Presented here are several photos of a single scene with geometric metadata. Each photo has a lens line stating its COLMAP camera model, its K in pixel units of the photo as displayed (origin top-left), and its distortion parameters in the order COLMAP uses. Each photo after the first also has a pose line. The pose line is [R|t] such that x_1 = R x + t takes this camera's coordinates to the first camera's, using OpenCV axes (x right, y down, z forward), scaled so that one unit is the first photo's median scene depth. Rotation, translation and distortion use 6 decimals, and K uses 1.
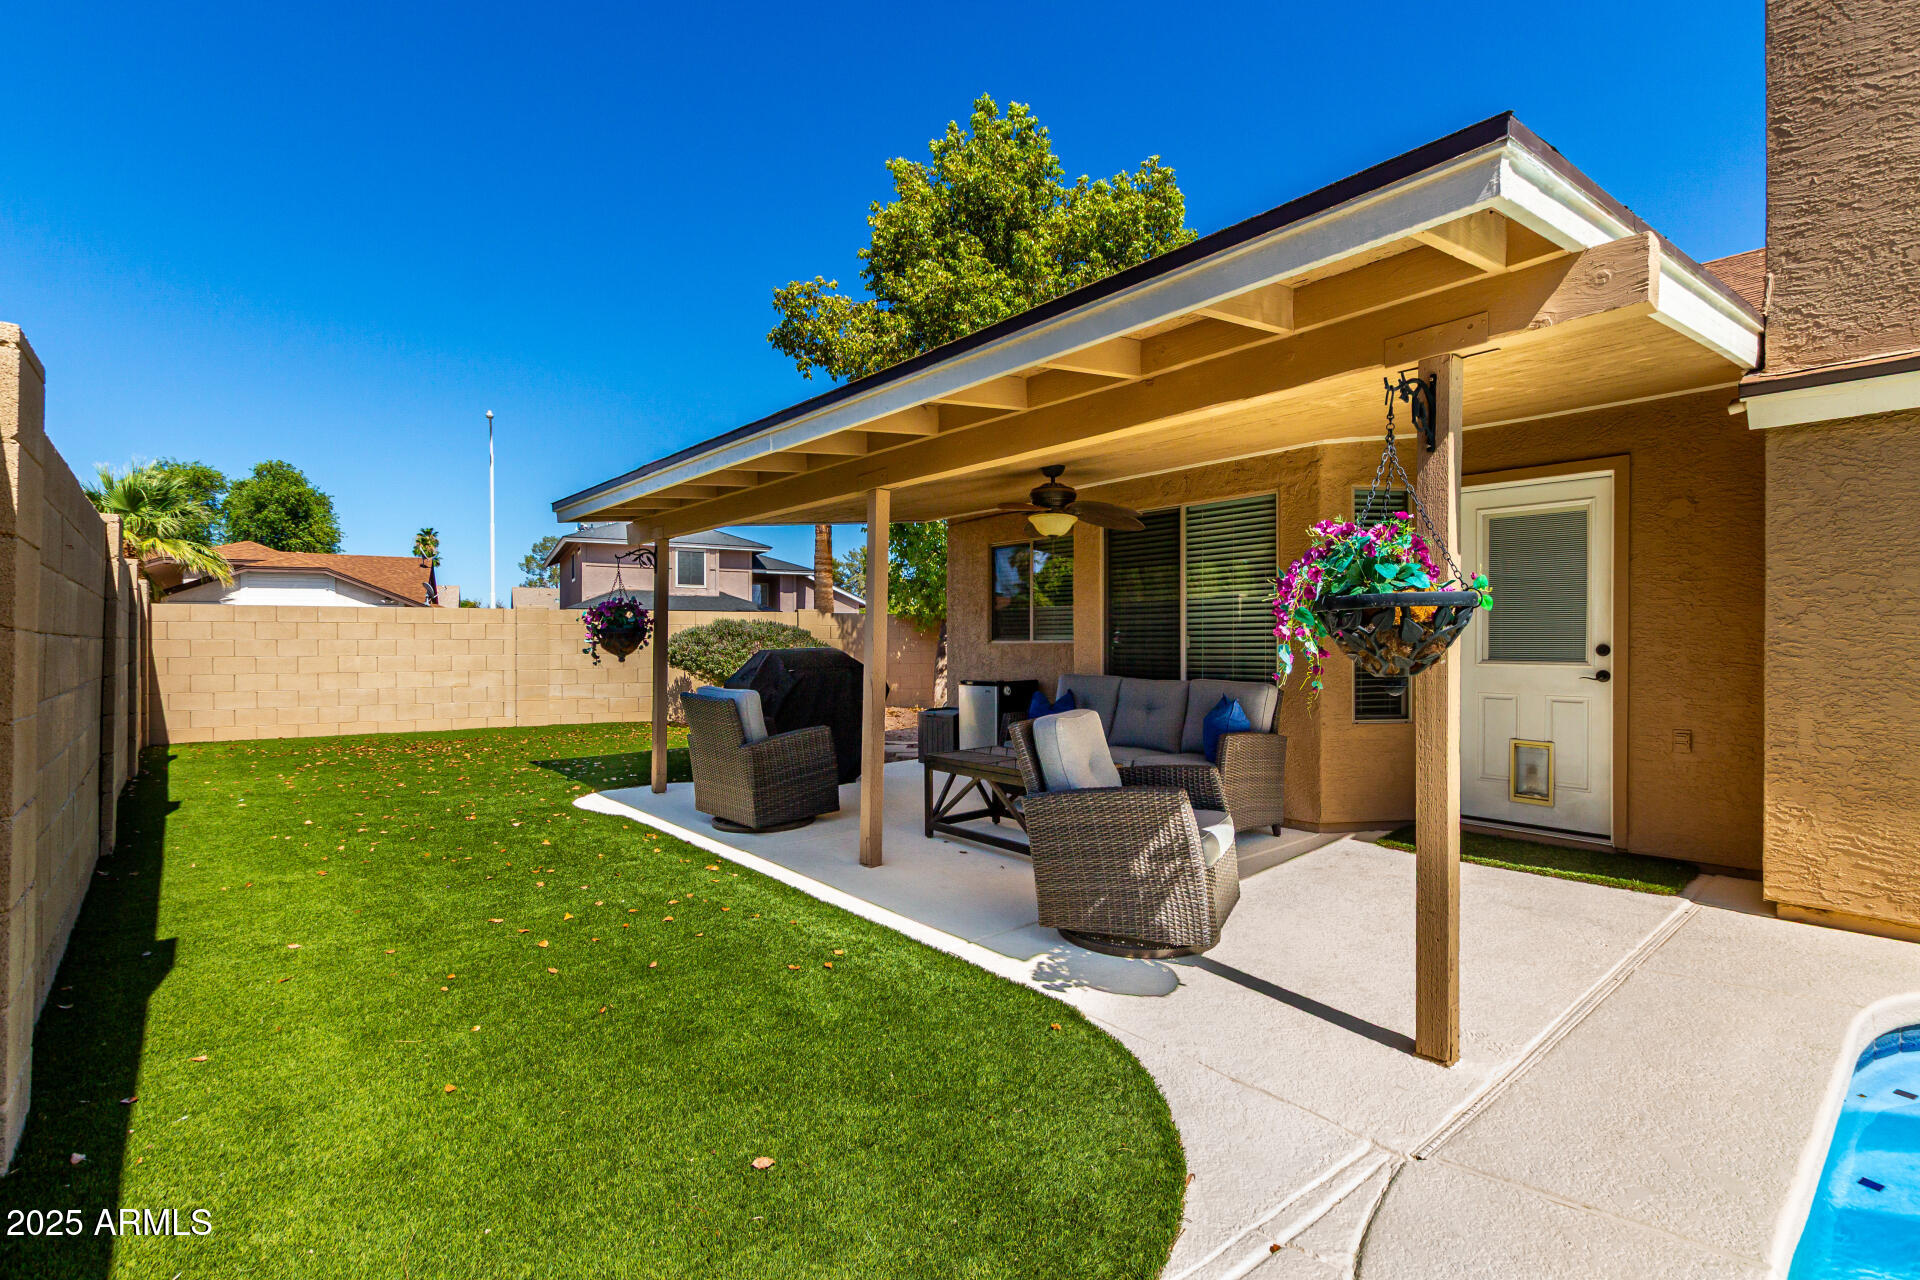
lens RADIAL K [[870.7, 0, 962.0], [0, 870.7, 646.9], [0, 0, 1]] dist [0.002812, -0.000315]
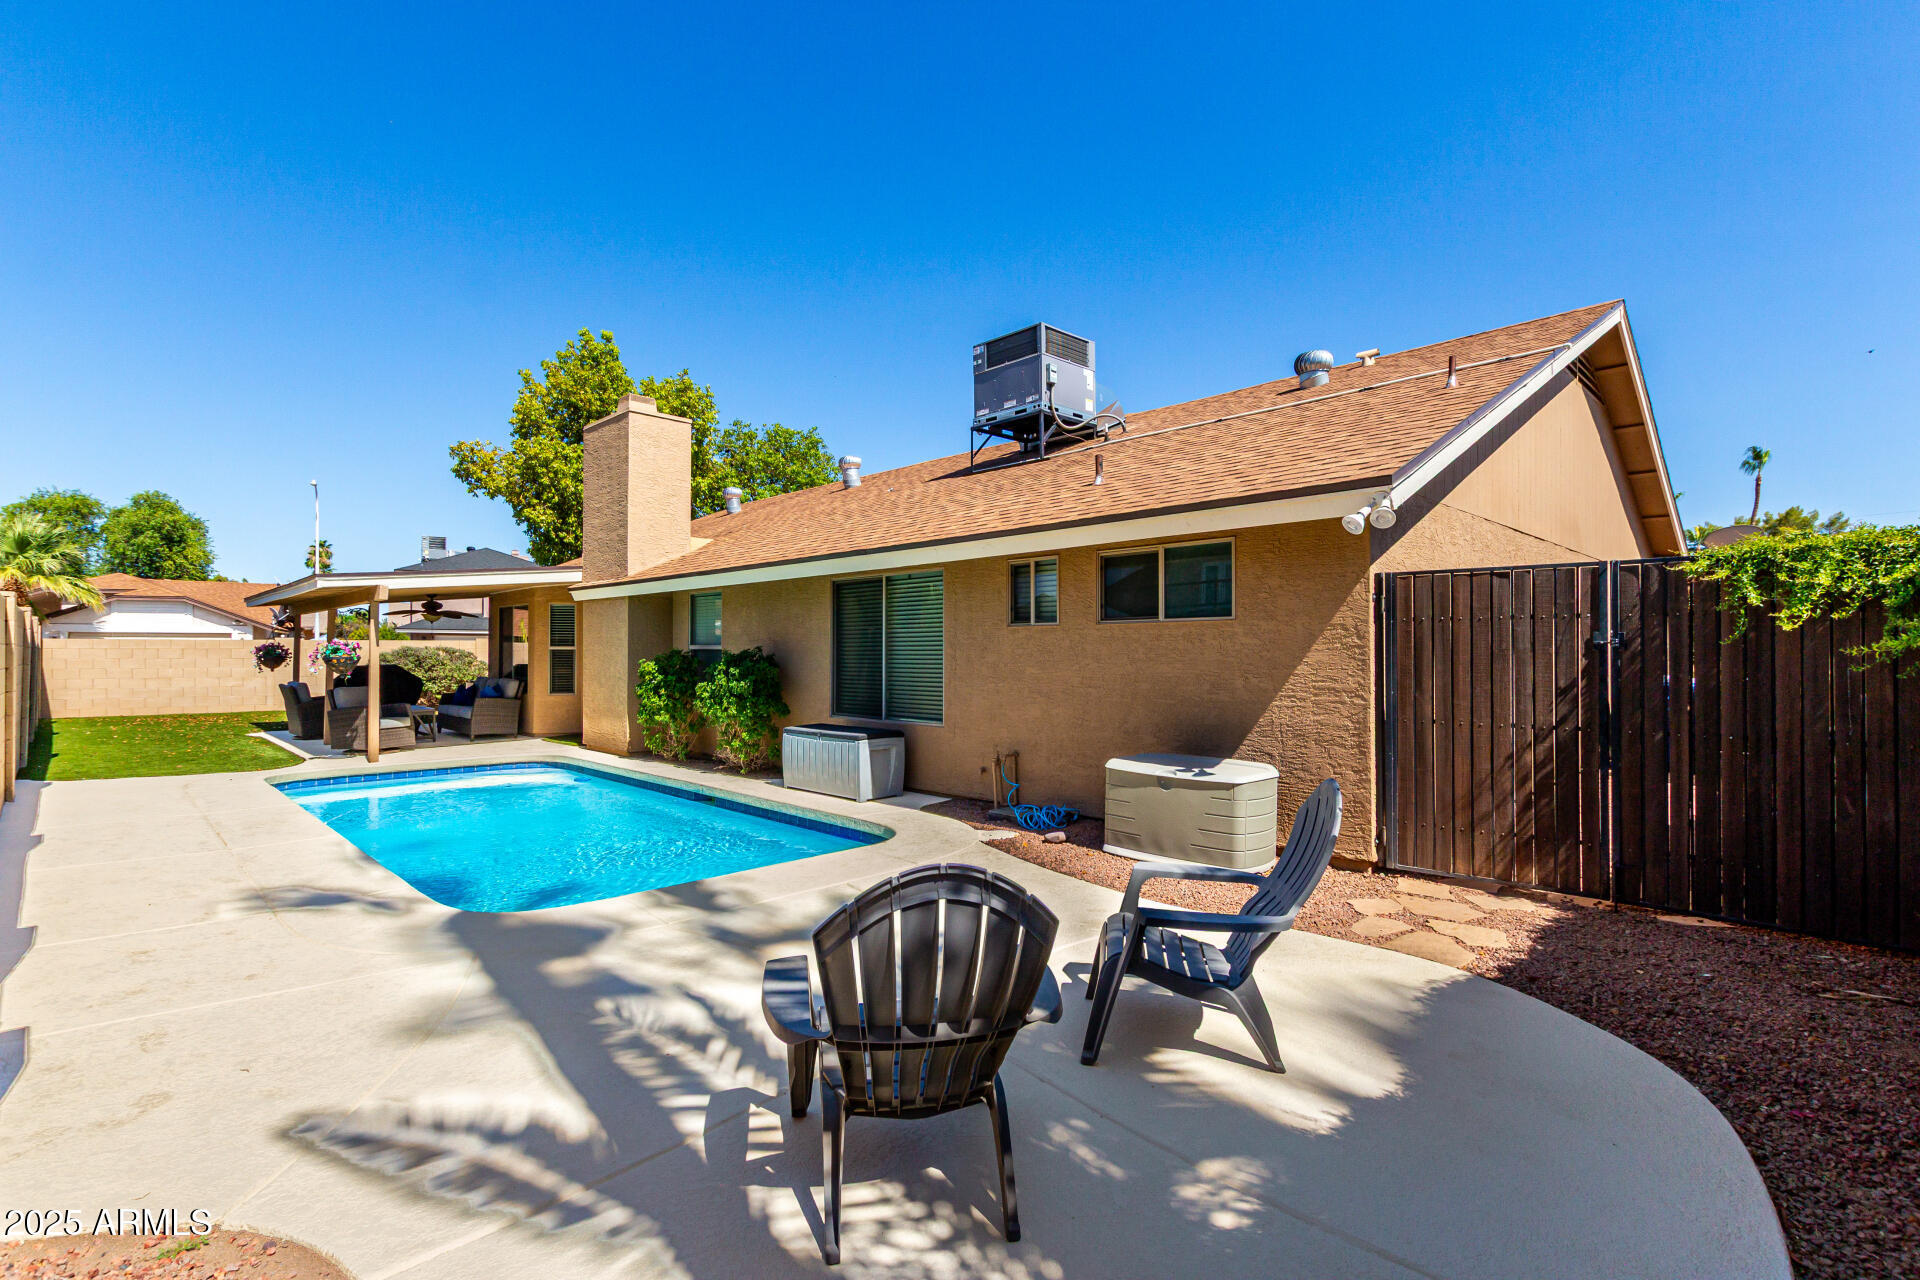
lens RADIAL K [[873.4, 0, 963.5], [0, 873.4, 641.0], [0, 0, 1]] dist [0.001546, -0.000942]
pose [[0.997268, 0.001776, 0.073852, 1.476024], [-0.000410, 0.999829, -0.018499, -0.024192], [-0.073872, 0.018418, 0.997098, -1.664403]]
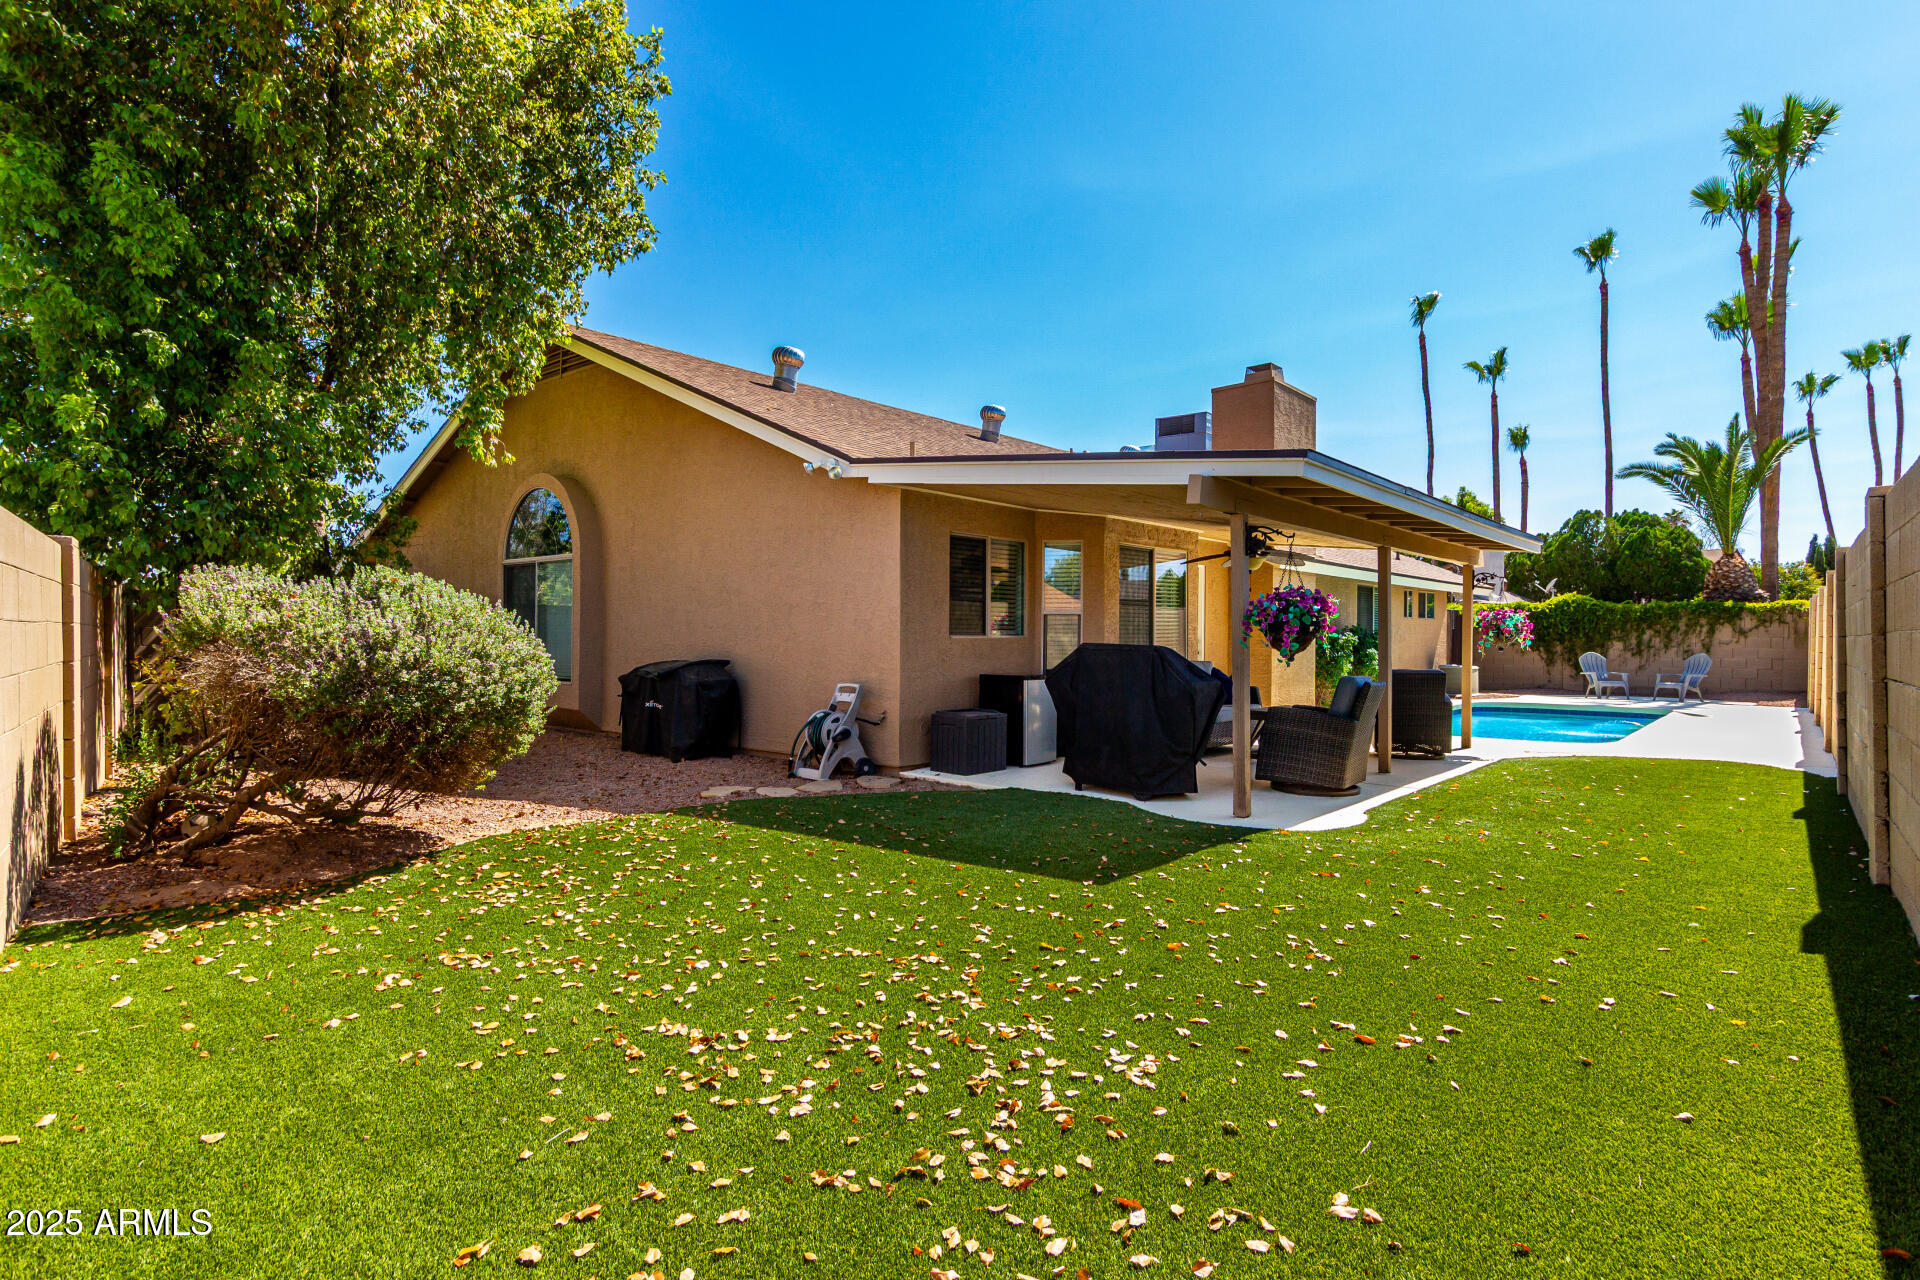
lens RADIAL K [[993.5, 0, 967.3], [0, 993.5, 642.8], [0, 0, 1]] dist [0.004057, 0.000497]
pose [[-0.158786, -0.006866, 0.987289, -1.570162], [-0.000552, 0.999976, 0.006865, -0.006755], [-0.987313, 0.000545, -0.158786, 1.784988]]
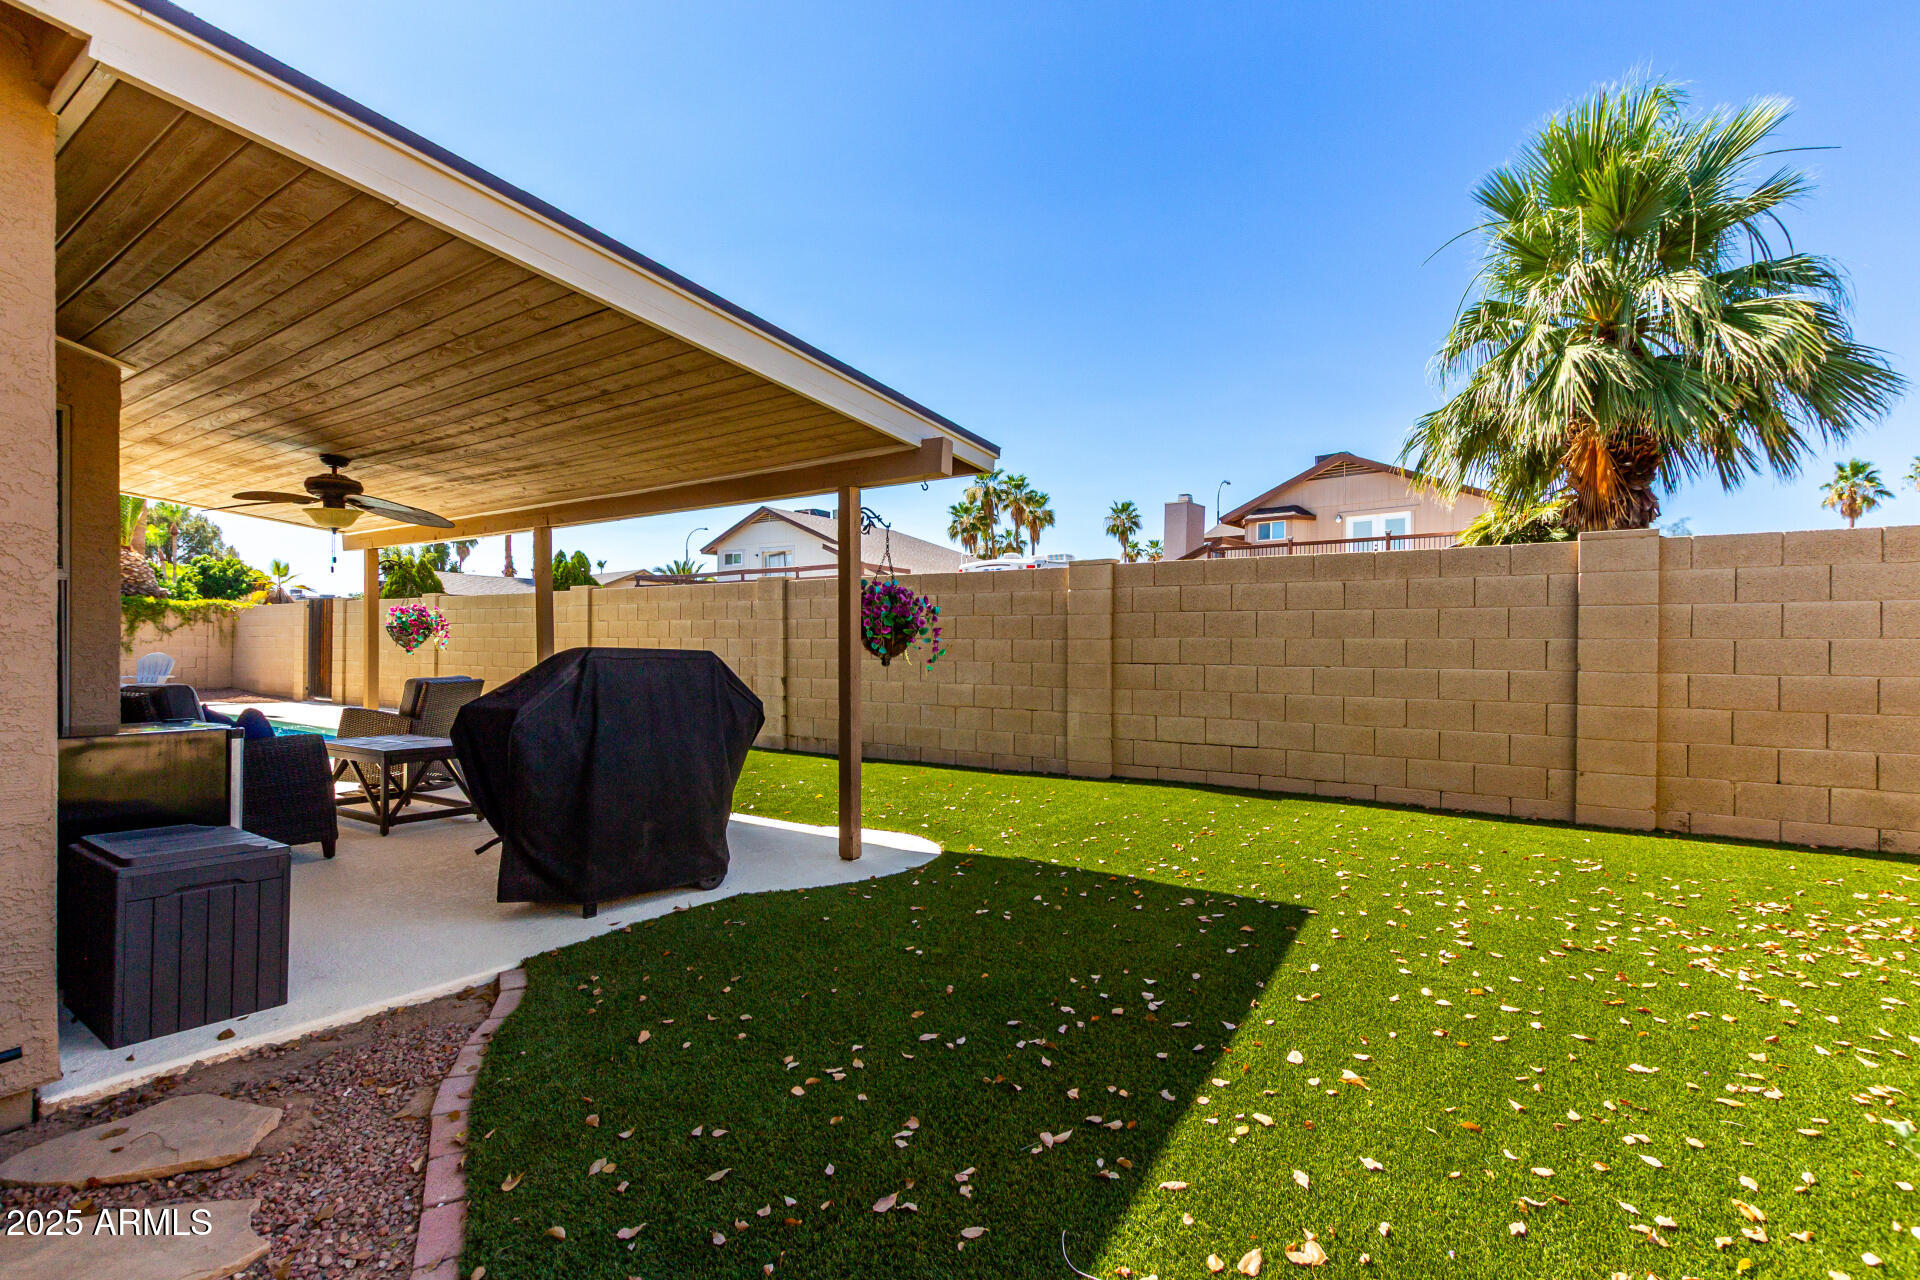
lens RADIAL K [[870.7, 0, 962.0], [0, 870.7, 646.9], [0, 0, 1]] dist [0.002812, -0.000315]
pose [[-0.965157, -0.004902, -0.261627, -0.313529], [-0.007169, 0.999945, 0.007714, -0.006999], [0.261575, 0.009320, -0.965138, 2.132085]]
